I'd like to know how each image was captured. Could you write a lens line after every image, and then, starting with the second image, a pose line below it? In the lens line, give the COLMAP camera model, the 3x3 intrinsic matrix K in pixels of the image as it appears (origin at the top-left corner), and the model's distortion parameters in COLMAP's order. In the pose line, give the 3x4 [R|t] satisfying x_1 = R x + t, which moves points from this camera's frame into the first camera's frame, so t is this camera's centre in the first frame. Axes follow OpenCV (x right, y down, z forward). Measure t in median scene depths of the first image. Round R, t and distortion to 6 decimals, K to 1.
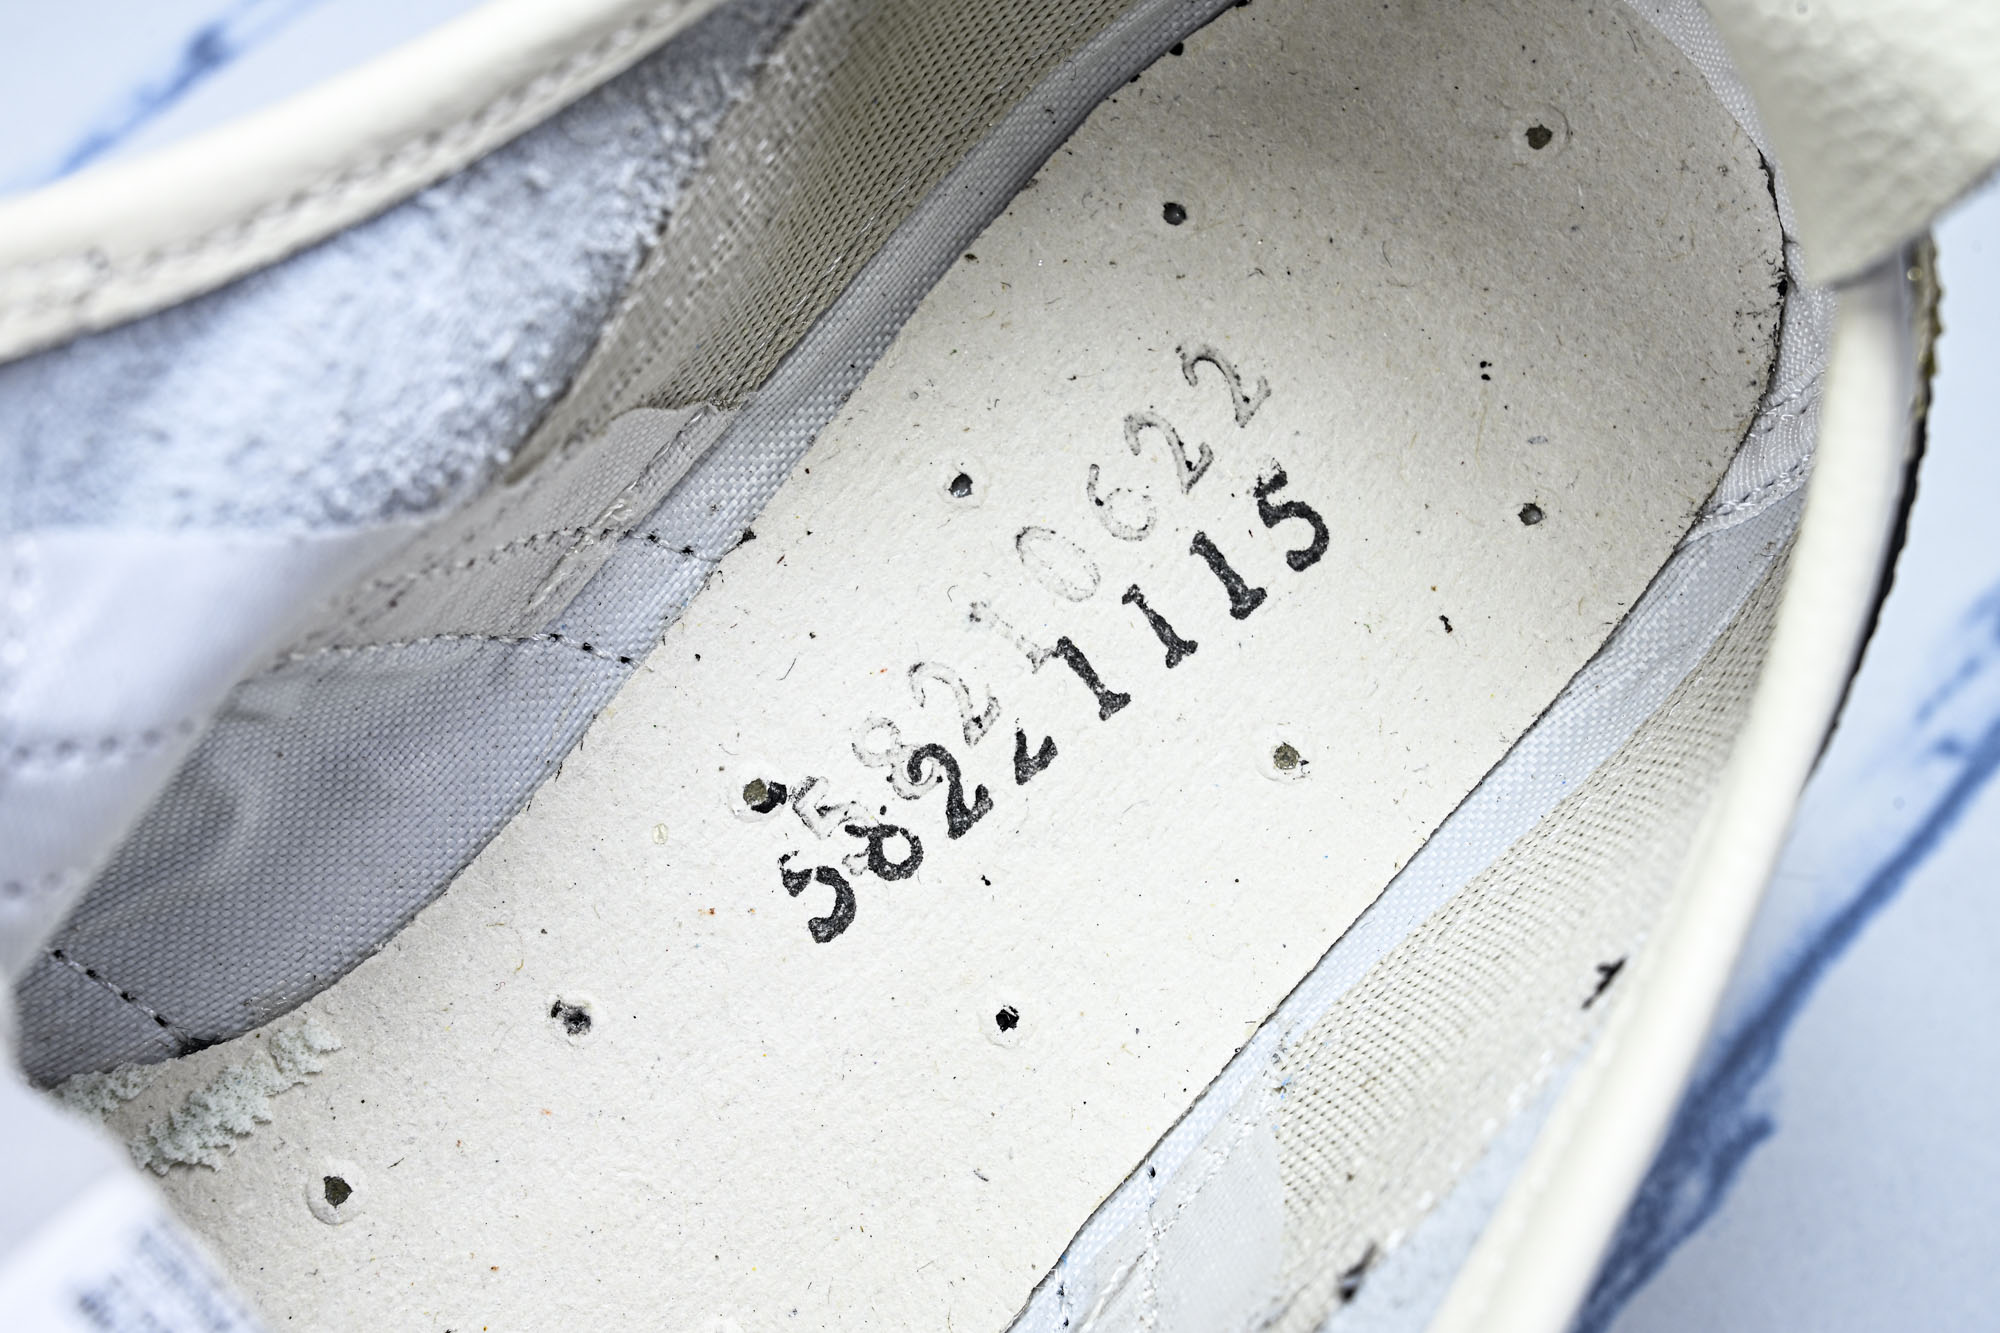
lens RADIAL K [[3988.7, 0, 1000.0], [0, 3988.7, 666.5], [0, 0, 1]] dist [0.021079, -0.099674]
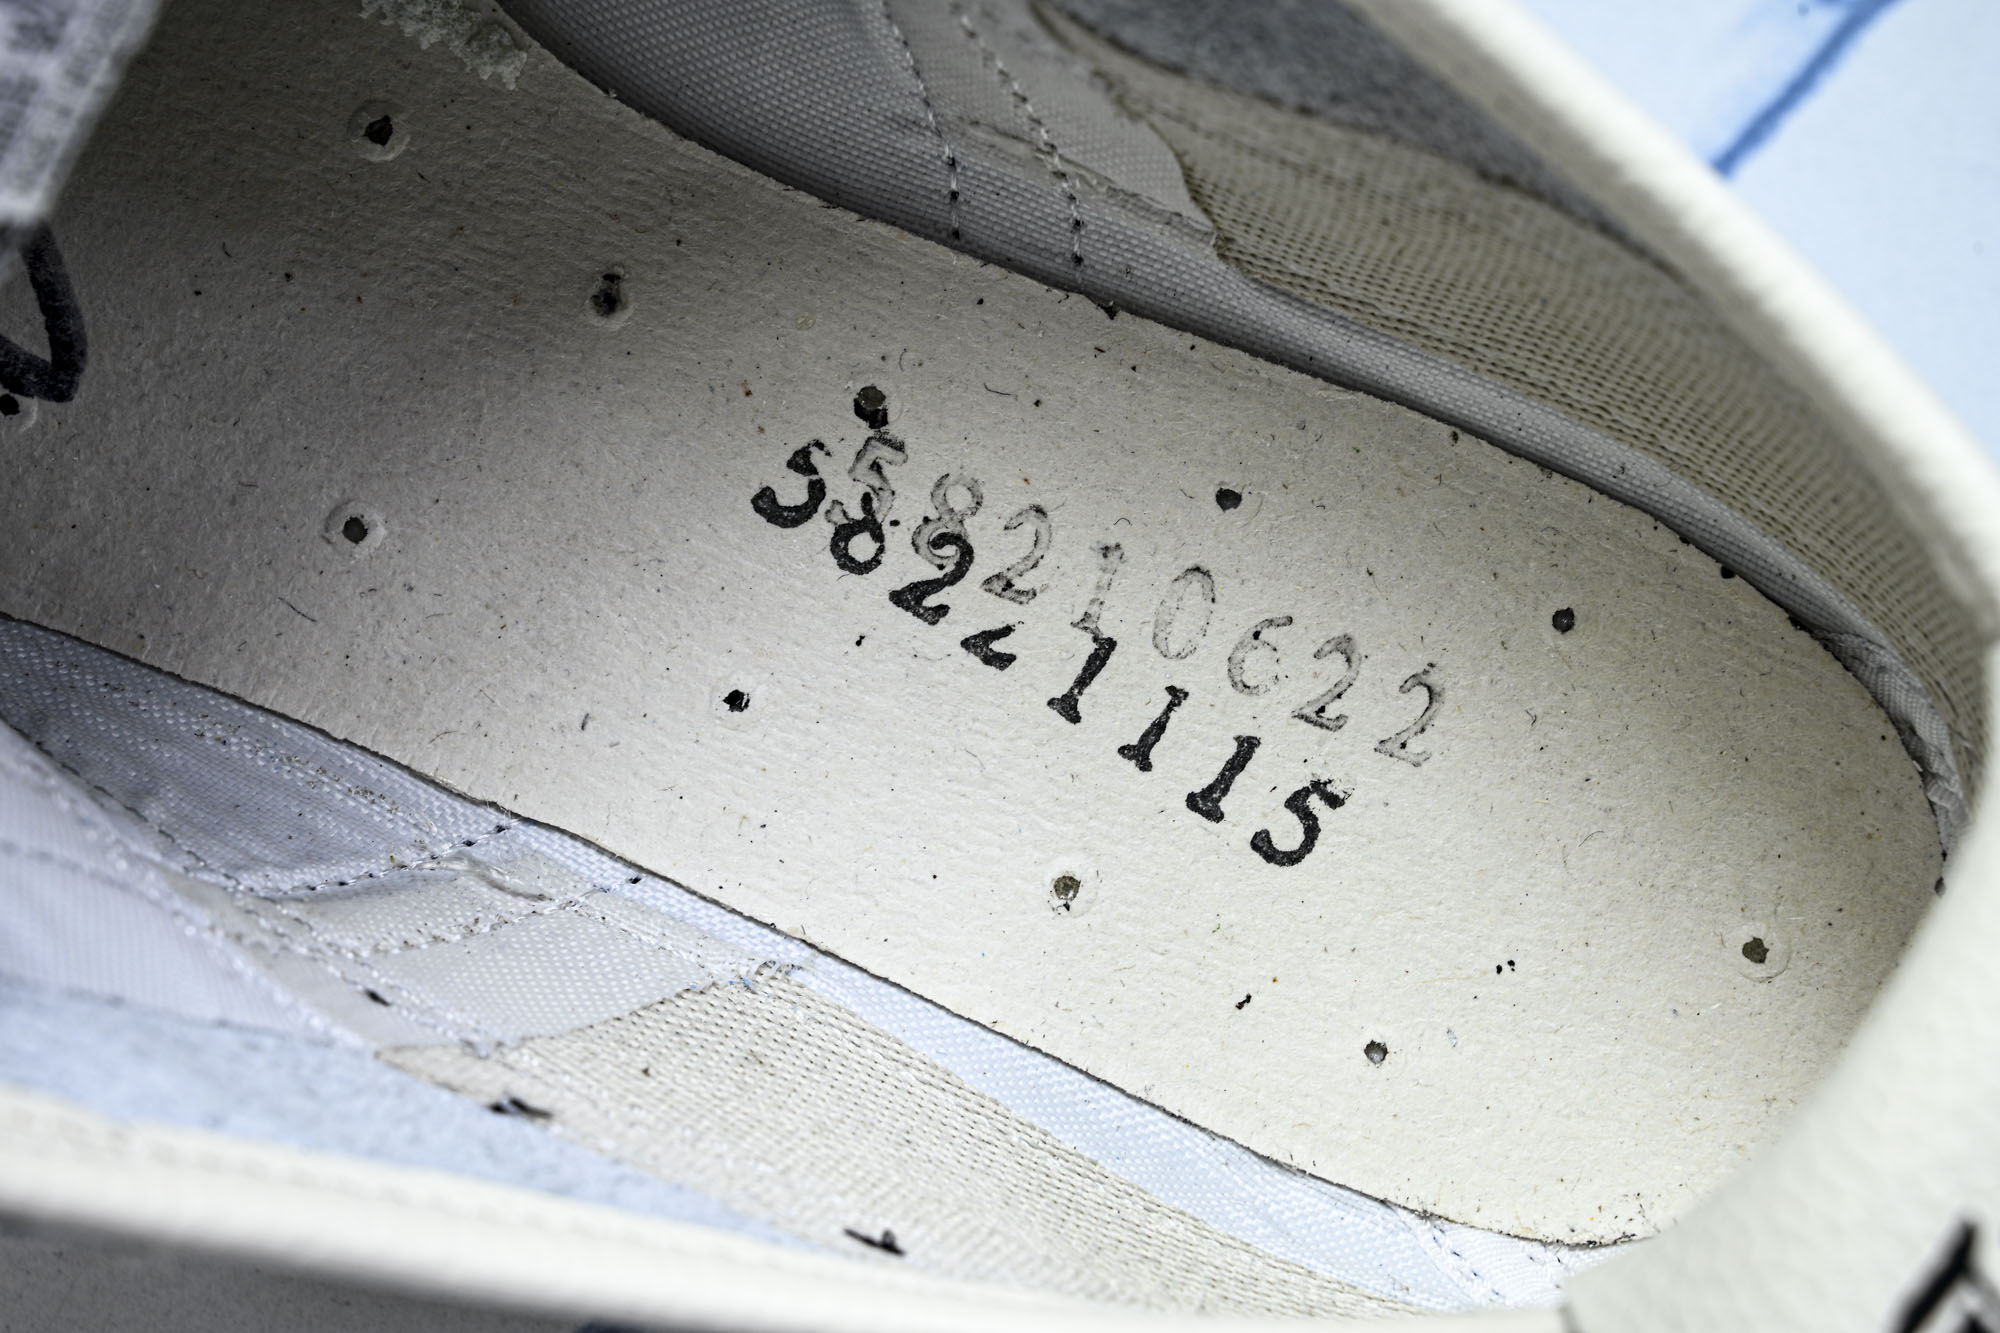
lens RADIAL K [[3988.7, 0, 1000.0], [0, 3988.7, 666.5], [0, 0, 1]] dist [0.021079, -0.099674]
pose [[0.298181, 0.953571, -0.042315, 0.055881], [-0.942742, 0.301155, 0.143329, -0.122446], [0.149418, -0.002846, 0.988770, 0.000657]]
